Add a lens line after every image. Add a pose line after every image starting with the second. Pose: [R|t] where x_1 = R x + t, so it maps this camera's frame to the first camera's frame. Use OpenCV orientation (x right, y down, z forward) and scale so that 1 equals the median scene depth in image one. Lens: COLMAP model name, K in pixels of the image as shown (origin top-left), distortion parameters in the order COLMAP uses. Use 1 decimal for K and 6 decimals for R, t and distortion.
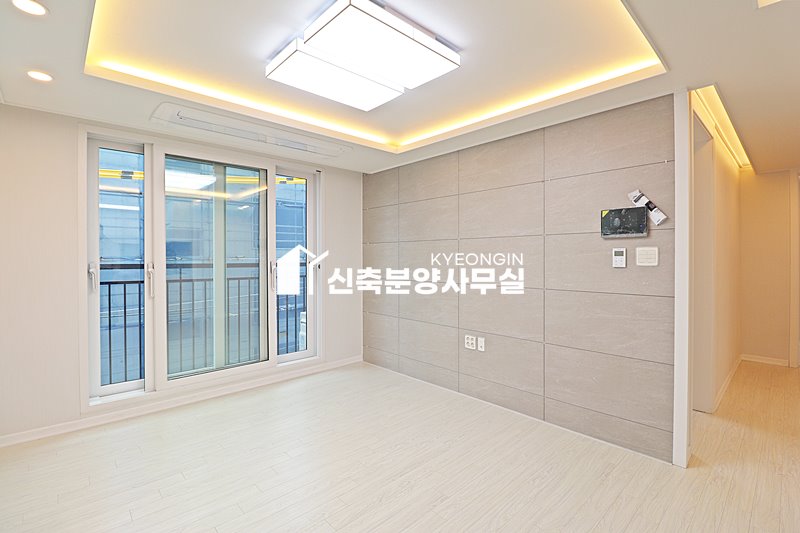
lens RADIAL K [[369.6, 0, 402.8], [0, 369.6, 258.8], [0, 0, 1]] dist [0.000677, -0.013613]
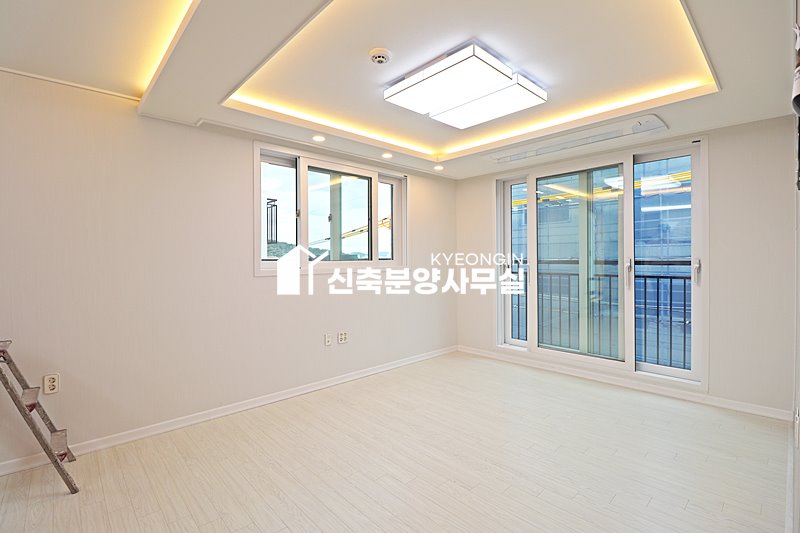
lens RADIAL K [[369.6, 0, 402.8], [0, 369.6, 258.8], [0, 0, 1]] dist [0.000677, -0.013613]
pose [[-0.001987, 0.001501, -0.999997, 0.707100], [0.002723, 0.999995, 0.001496, 0.005671], [0.999994, -0.002721, -0.001991, 0.513048]]
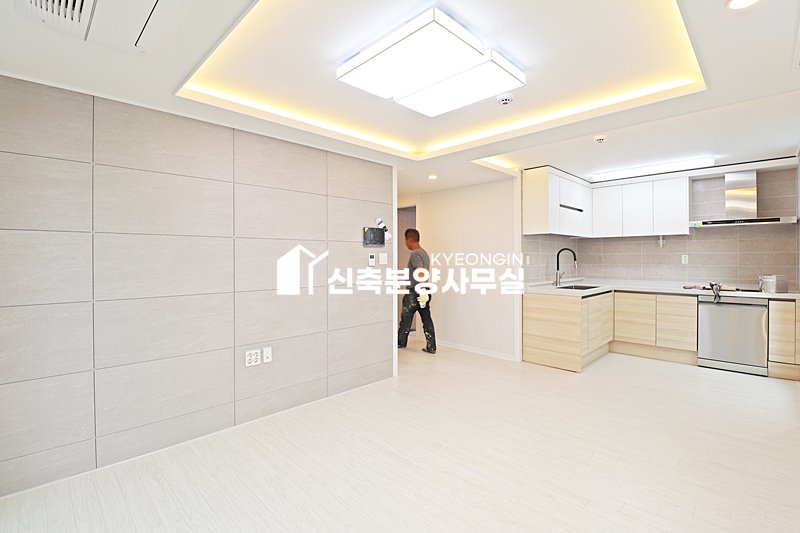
lens RADIAL K [[369.6, 0, 402.8], [0, 369.6, 258.8], [0, 0, 1]] dist [0.000677, -0.013613]
pose [[-0.036366, -0.001815, 0.999337, -0.741382], [0.004116, 0.999990, 0.001966, -0.006992], [-0.999330, 0.004185, -0.036358, 0.724999]]
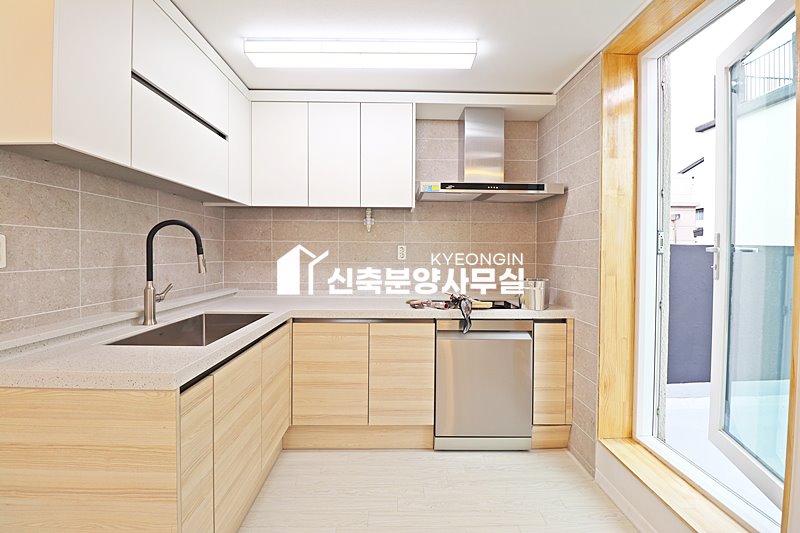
lens RADIAL K [[374.2, 0, 401.2], [0, 374.2, 259.7], [0, 0, 1]] dist [-0.001070, -0.012662]
pose [[-0.738474, -0.015591, 0.674101, 0.151272], [-0.004451, 0.999824, 0.018249, 0.004154], [-0.674267, 0.010476, -0.738413, 0.161483]]
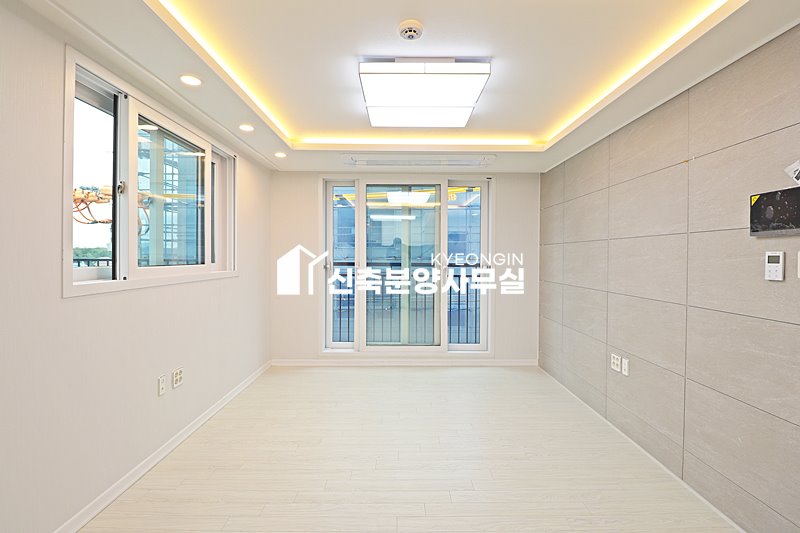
lens RADIAL K [[374.2, 0, 401.2], [0, 374.2, 259.7], [0, 0, 1]] dist [-0.001070, -0.012662]
pose [[0.728997, 0.011266, -0.684424, 0.431177], [-0.008210, 0.999937, 0.007714, -0.010385], [0.684468, -0.000004, 0.729043, 0.051766]]
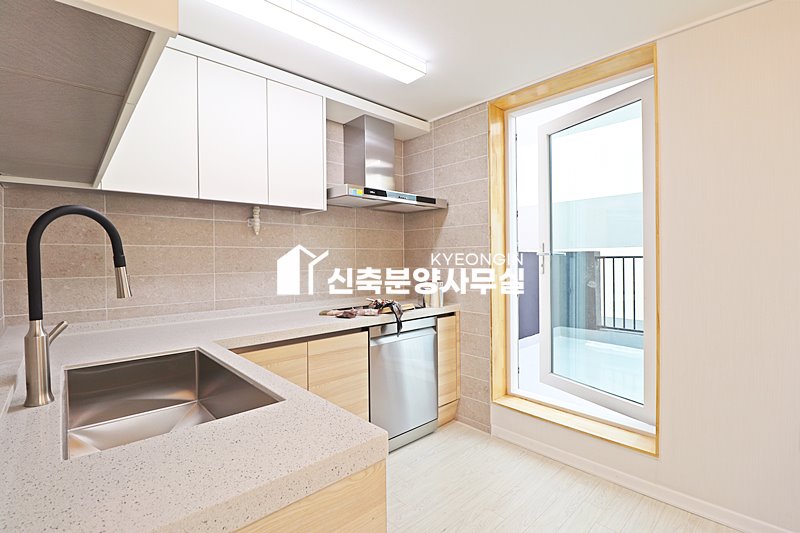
lens RADIAL K [[370.1, 0, 400.4], [0, 370.1, 261.7], [0, 0, 1]] dist [0.000681, -0.012813]
pose [[-0.999871, 0.010869, 0.011809, 0.531025], [0.010992, 0.999886, 0.010400, 0.002343], [-0.011695, 0.010528, -0.999876, 0.284706]]
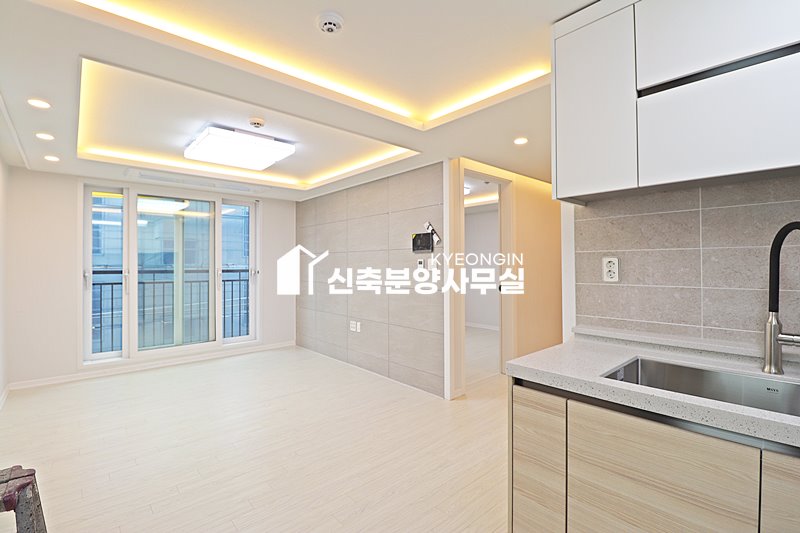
lens RADIAL K [[370.1, 0, 400.4], [0, 370.1, 261.7], [0, 0, 1]] dist [0.000681, -0.012813]
pose [[0.999644, -0.002770, -0.026528, 0.424568], [0.002523, 0.999953, -0.009320, -0.003635], [0.026552, 0.009250, 0.999605, -0.417289]]
